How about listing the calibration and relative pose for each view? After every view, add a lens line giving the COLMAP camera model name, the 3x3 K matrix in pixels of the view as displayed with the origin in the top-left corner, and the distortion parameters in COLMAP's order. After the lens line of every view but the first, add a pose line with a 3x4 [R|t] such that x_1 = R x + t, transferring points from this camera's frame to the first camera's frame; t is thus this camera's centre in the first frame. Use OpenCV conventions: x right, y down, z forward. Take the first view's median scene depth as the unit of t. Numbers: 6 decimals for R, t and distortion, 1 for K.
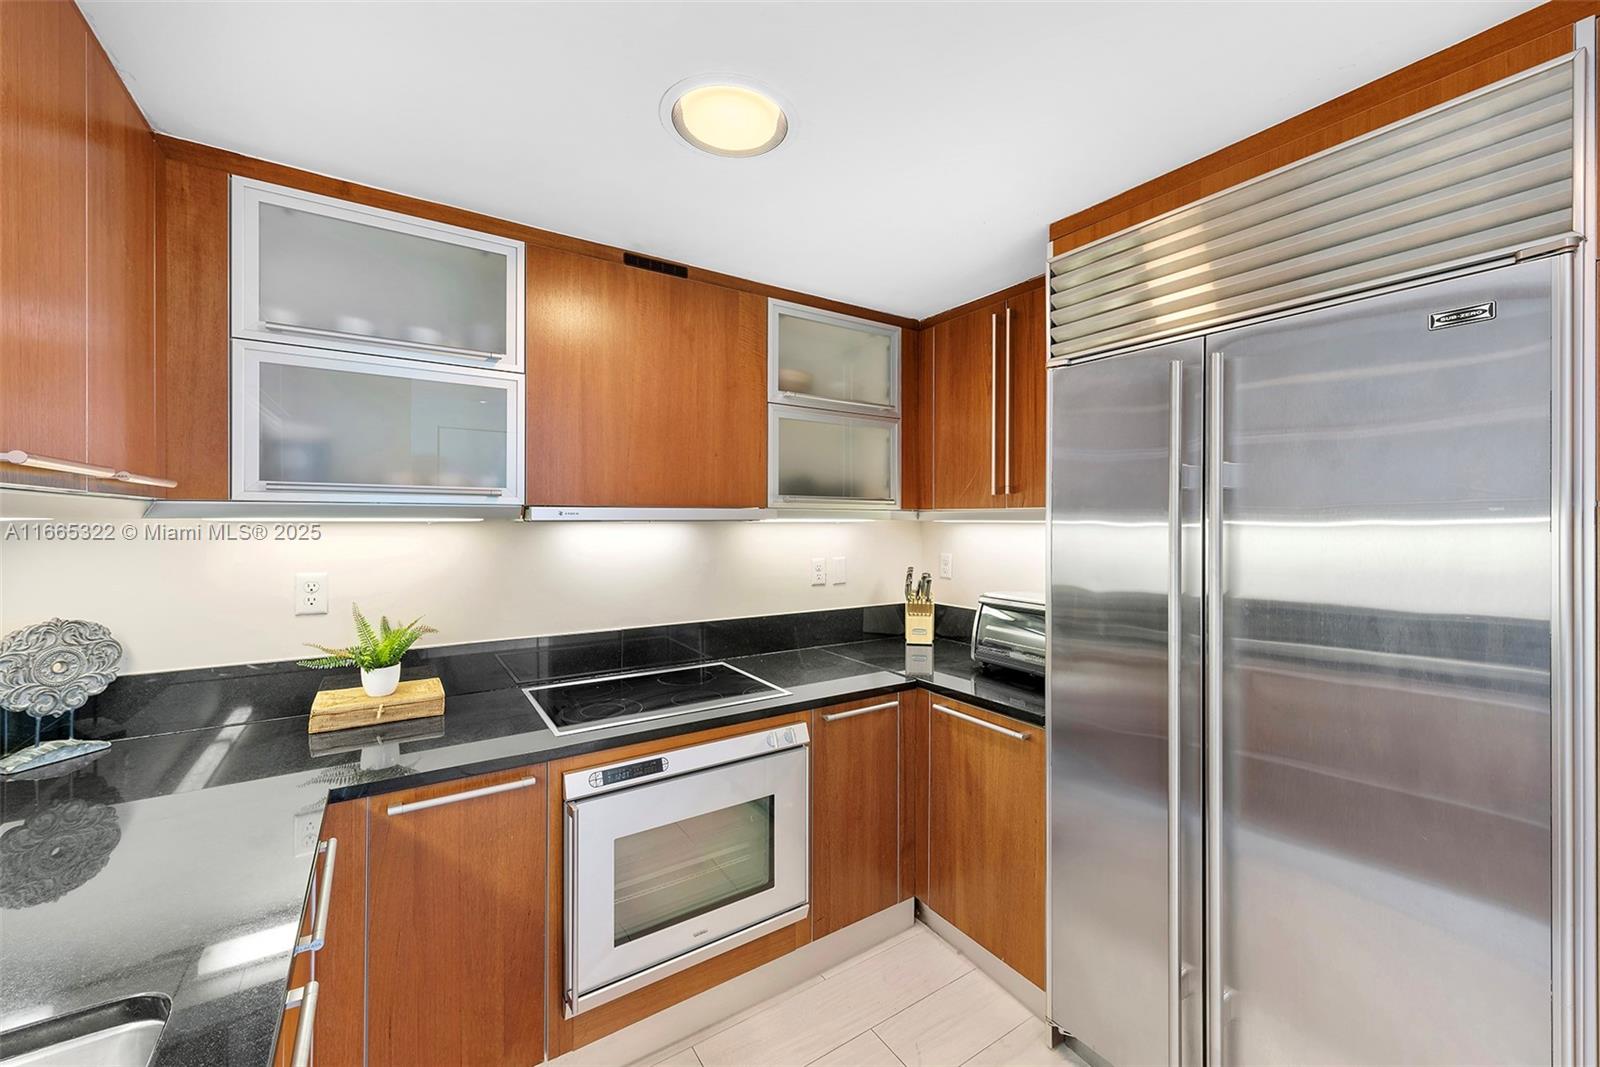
lens RADIAL K [[626.3, 0, 795.5], [0, 626.3, 518.3], [0, 0, 1]] dist [-0.000676, -0.000207]
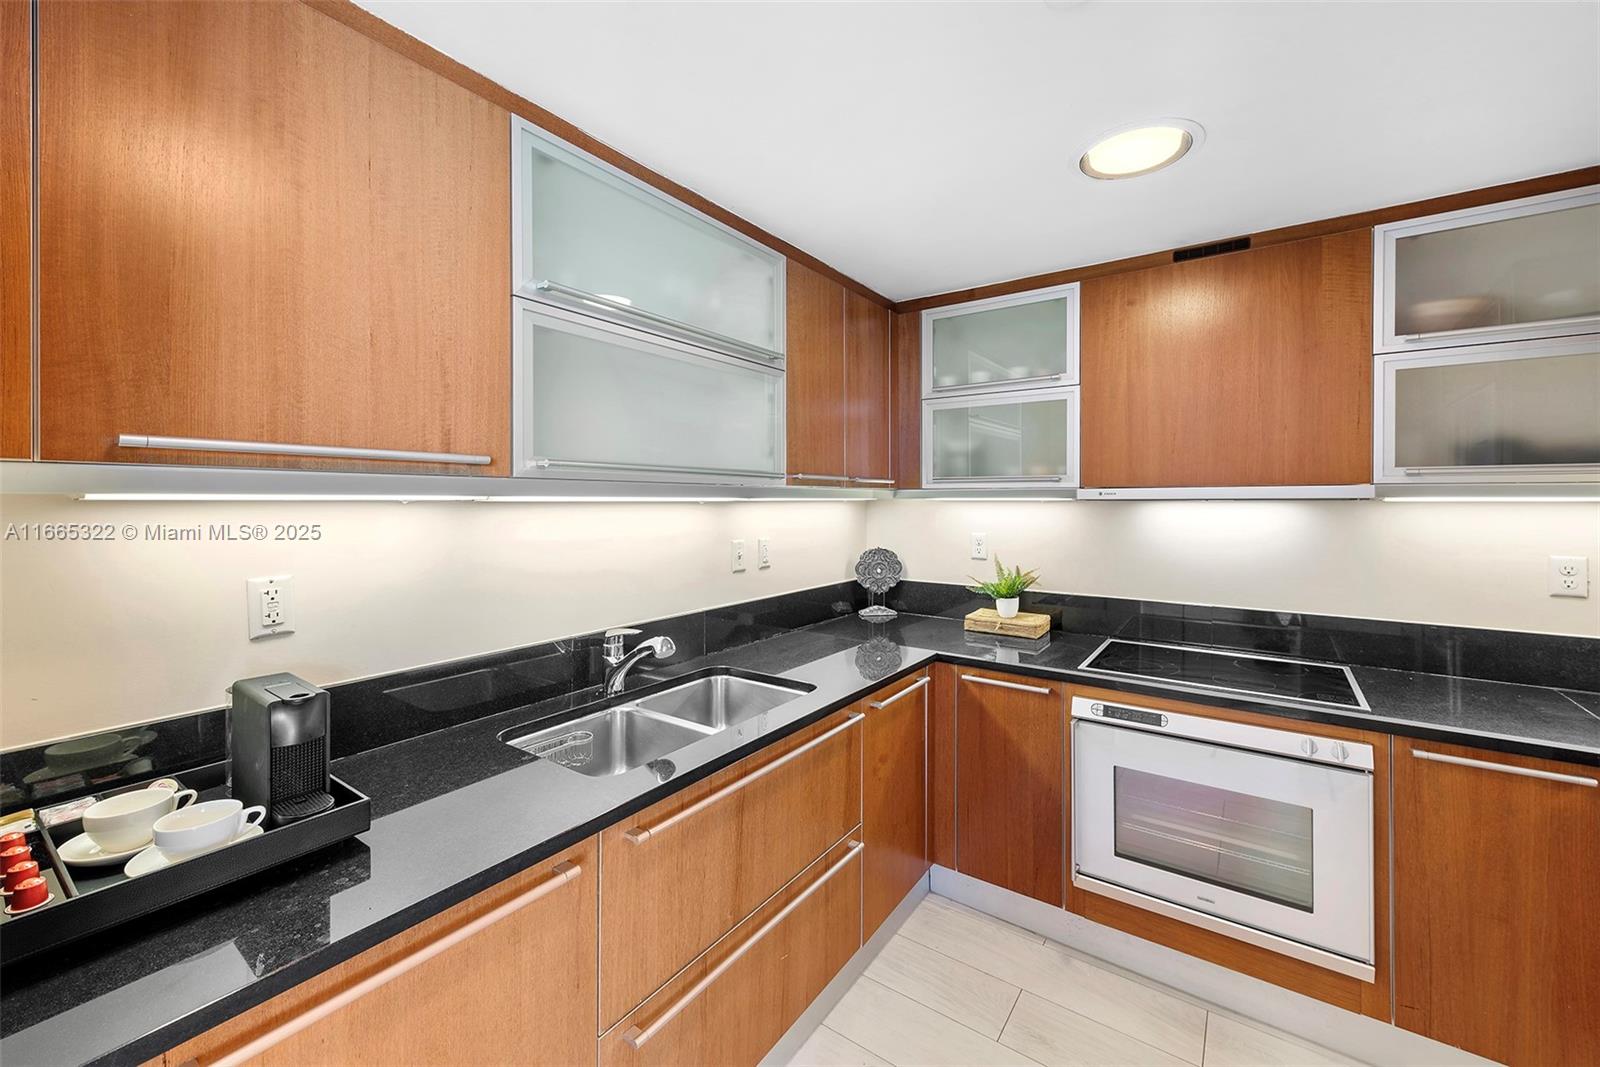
lens RADIAL K [[636.2, 0, 807.2], [0, 636.2, 496.3], [0, 0, 1]] dist [0.000402, -0.000092]
pose [[0.361239, -0.006897, -0.932448, 0.582043], [0.003678, 0.999975, -0.005971, 0.002748], [0.932466, -0.001273, 0.361256, 0.012450]]
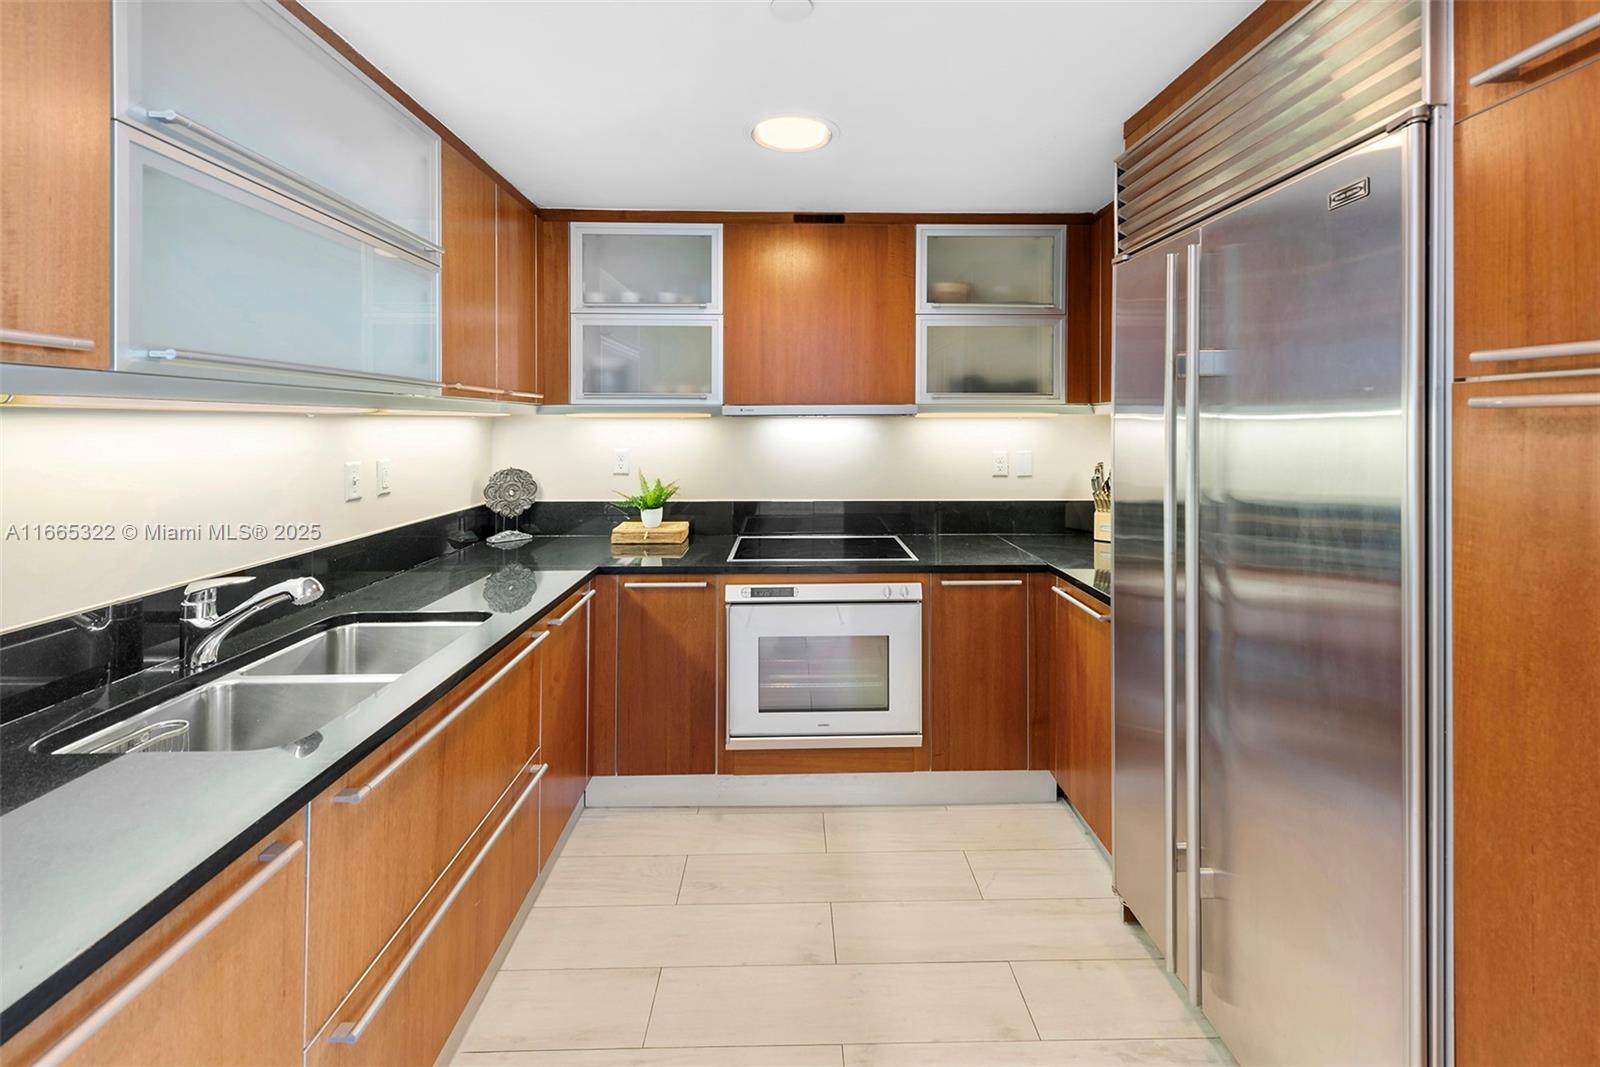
lens RADIAL K [[666.4, 0, 804.4], [0, 666.4, 420.4], [0, 0, 1]] dist [0.001160, -0.000287]
pose [[0.846786, -0.004881, -0.531912, 0.557191], [0.004005, 0.999988, -0.002800, 0.020954], [0.531919, 0.000240, 0.846795, -0.212630]]
